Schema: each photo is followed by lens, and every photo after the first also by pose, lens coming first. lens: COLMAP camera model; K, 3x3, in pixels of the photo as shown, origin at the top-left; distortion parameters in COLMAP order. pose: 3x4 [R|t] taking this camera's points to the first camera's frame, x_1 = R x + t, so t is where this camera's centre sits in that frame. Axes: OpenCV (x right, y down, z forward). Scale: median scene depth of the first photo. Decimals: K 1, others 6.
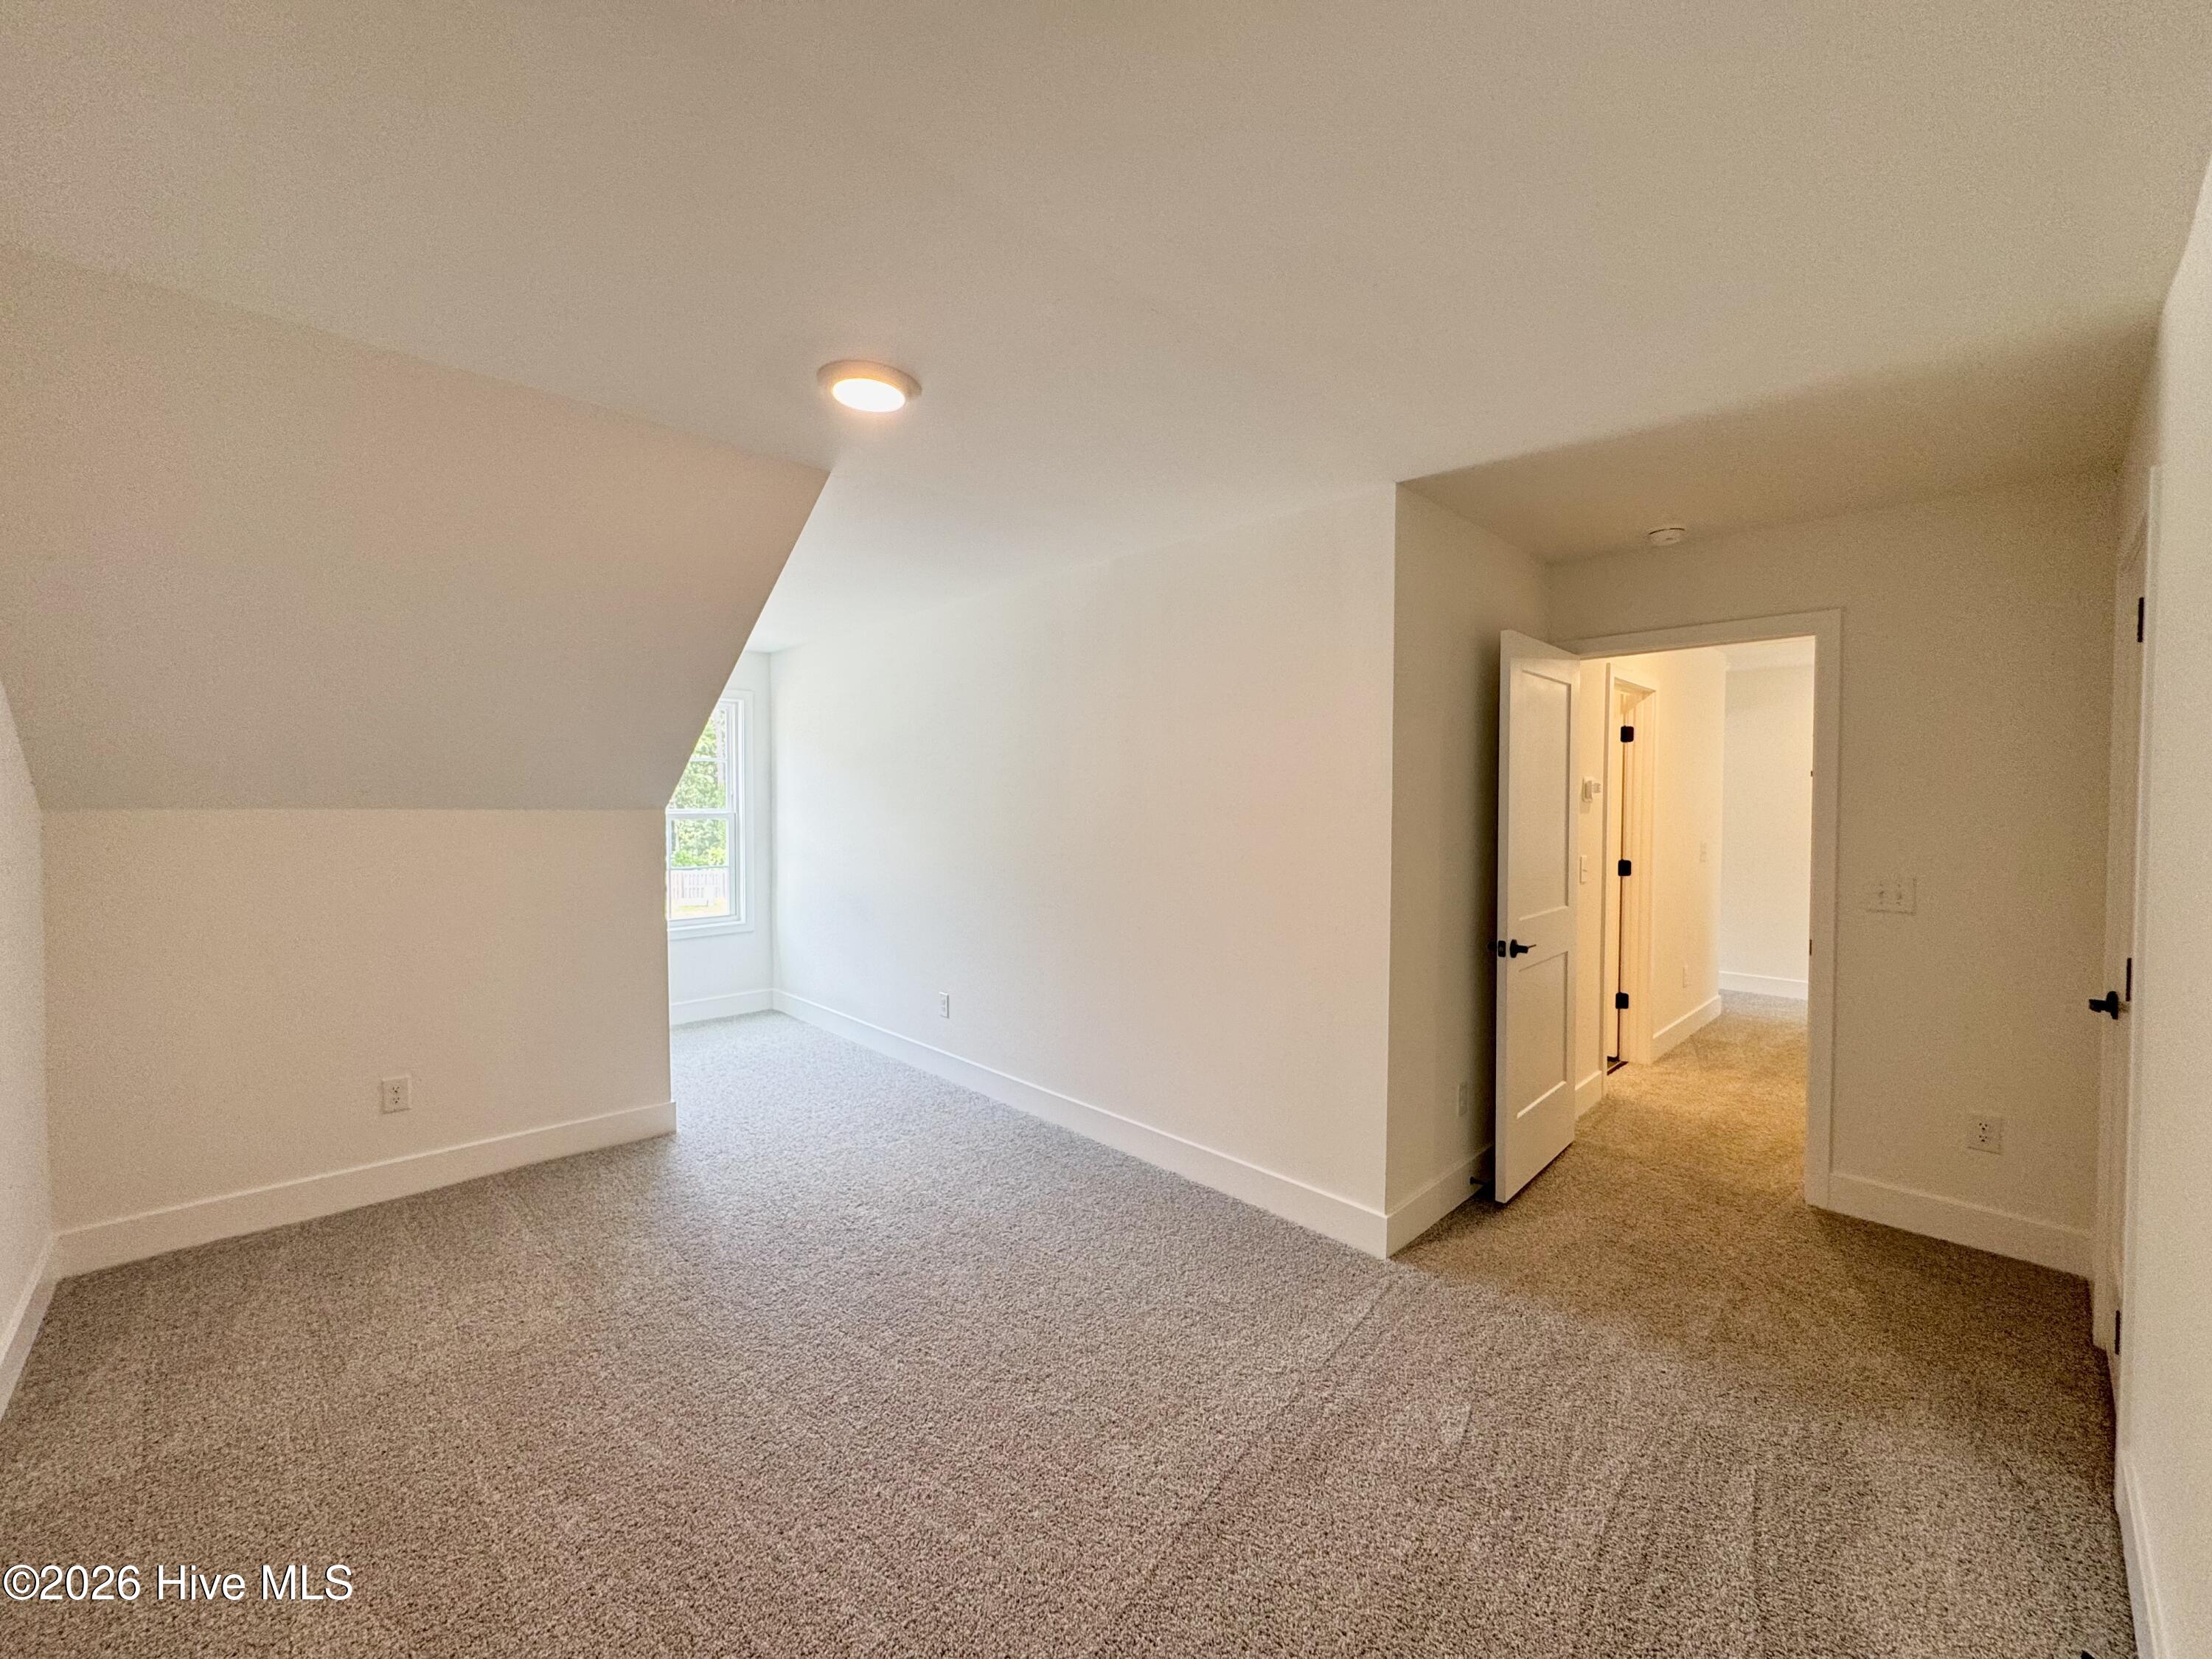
lens RADIAL K [[886.7, 0, 1109.8], [0, 886.7, 827.3], [0, 0, 1]] dist [-0.003925, 0.002070]
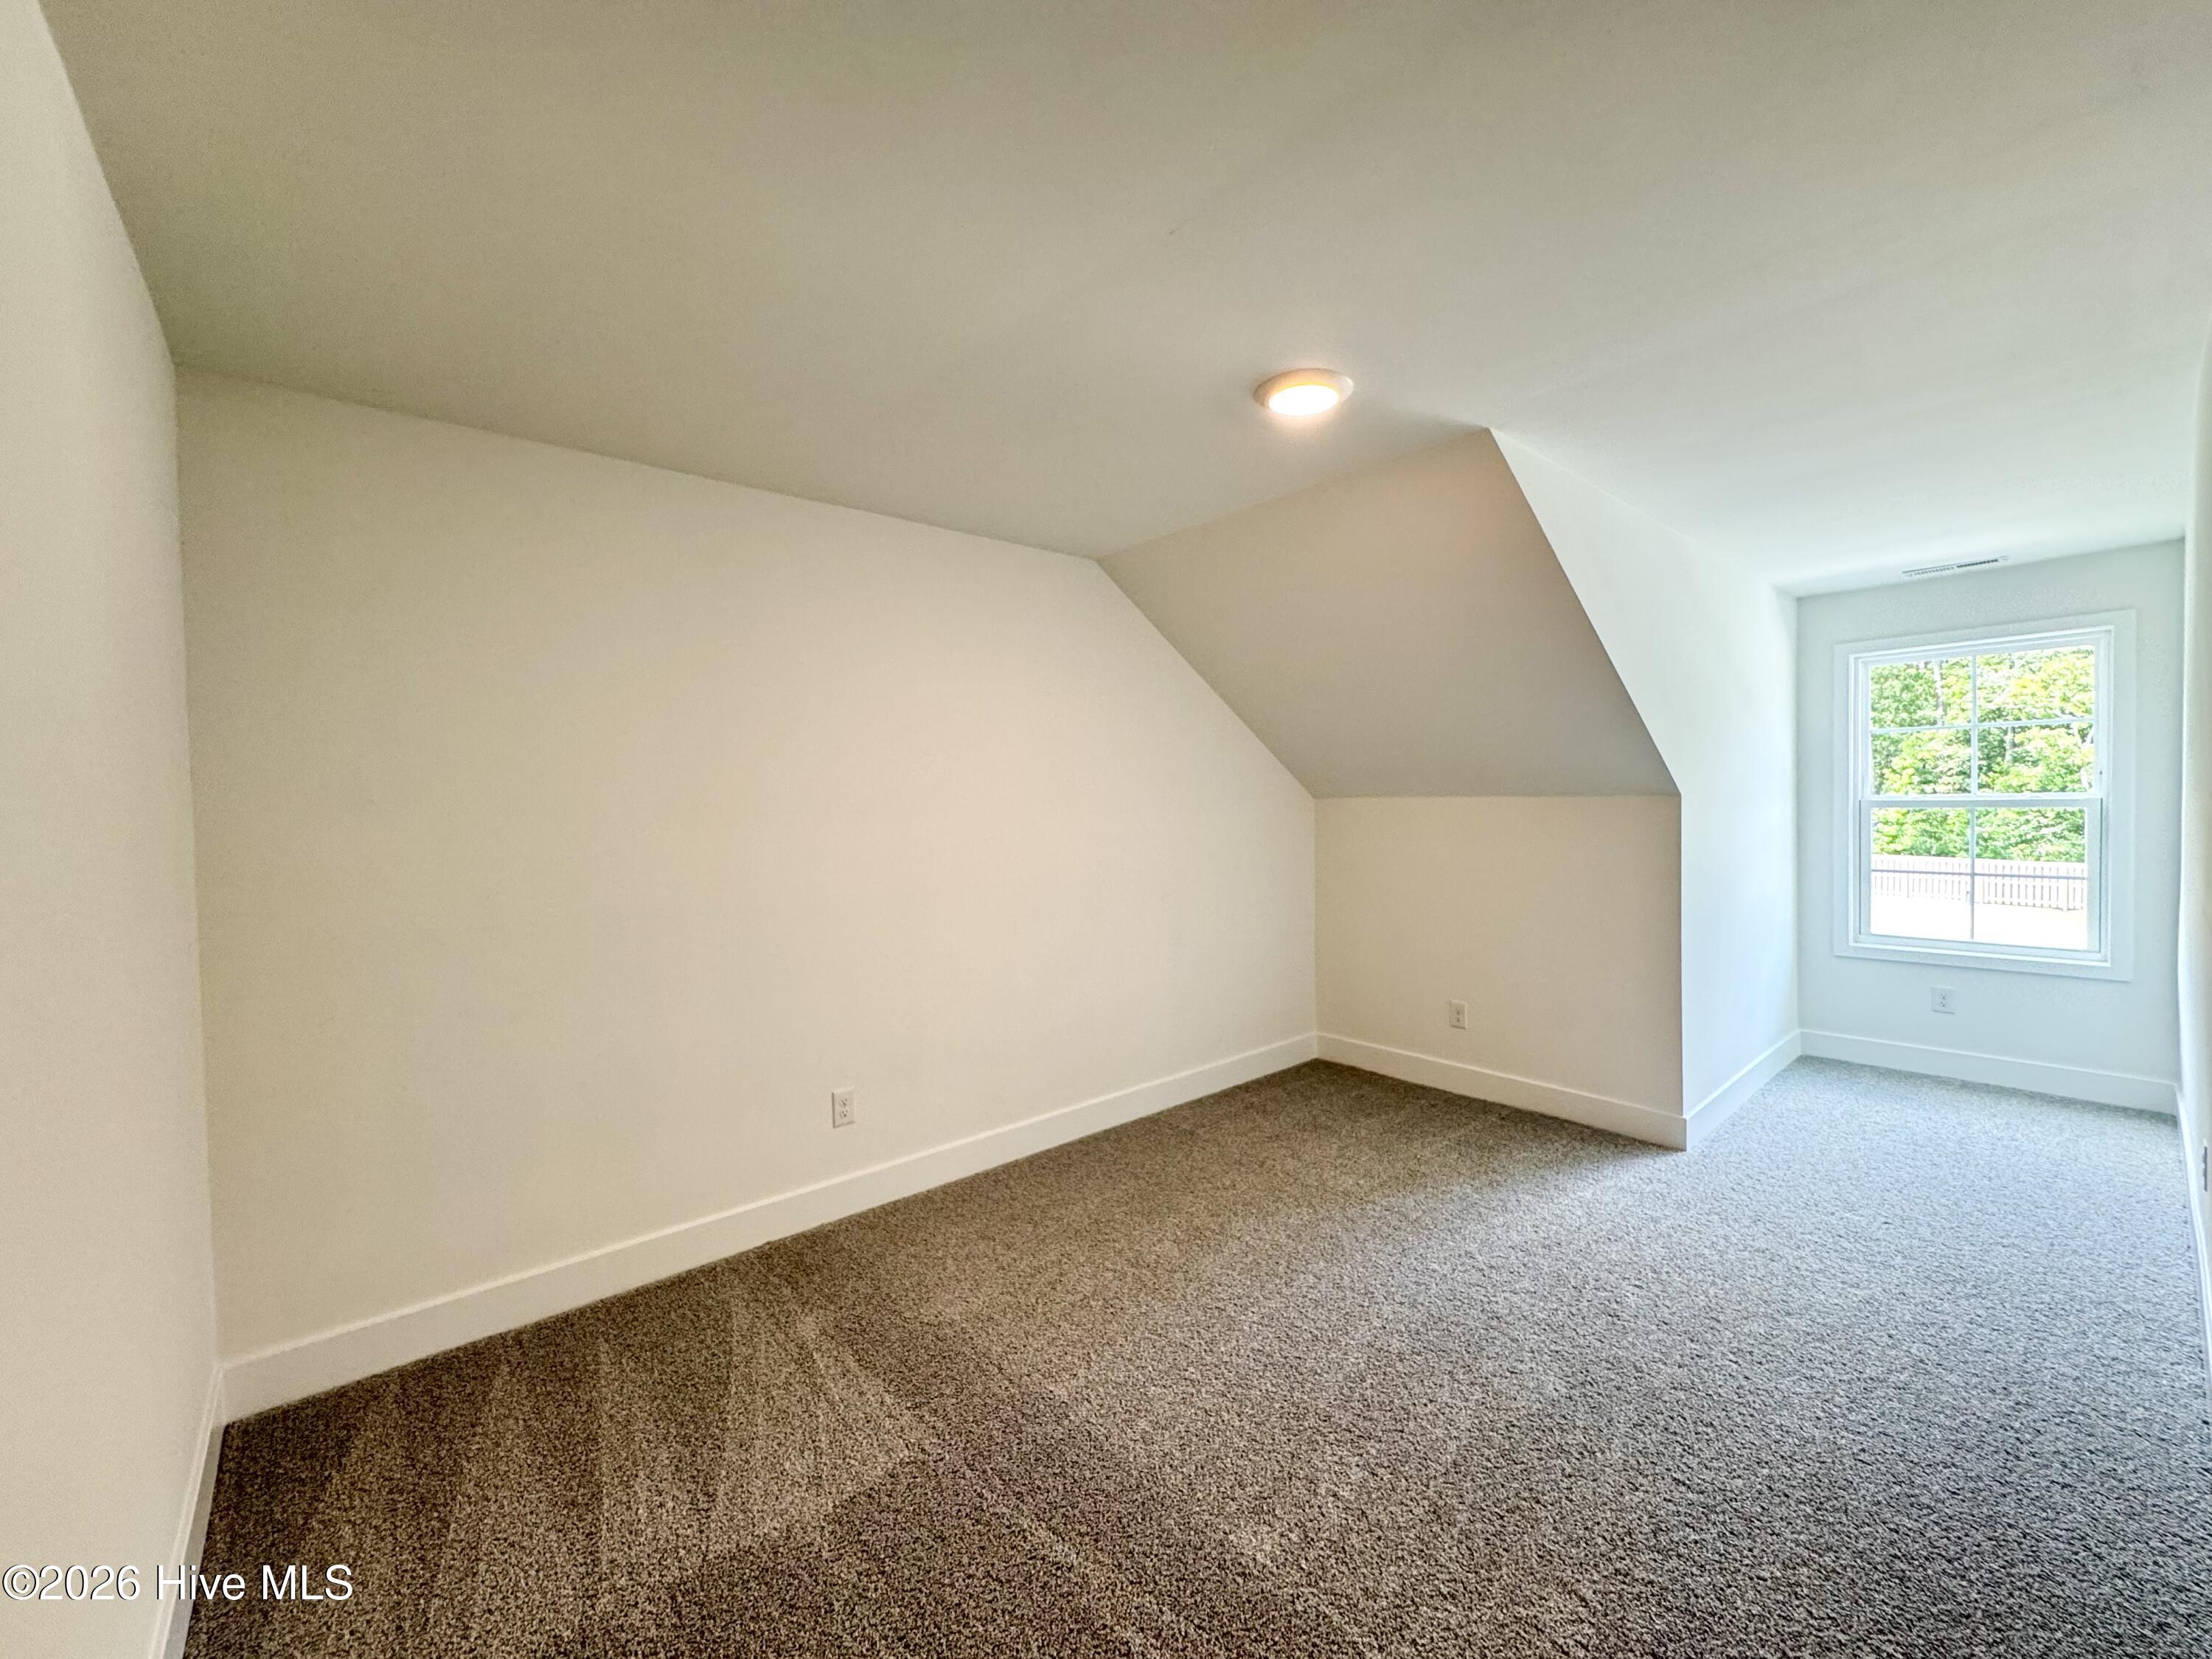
lens RADIAL K [[886.7, 0, 1110.5], [0, 886.7, 819.6], [0, 0, 1]] dist [-0.003925, 0.002070]
pose [[-0.052191, 0.020535, -0.998426, 0.512115], [-0.011848, 0.999705, 0.021181, -0.010976], [0.998567, 0.012935, -0.051933, 0.524235]]
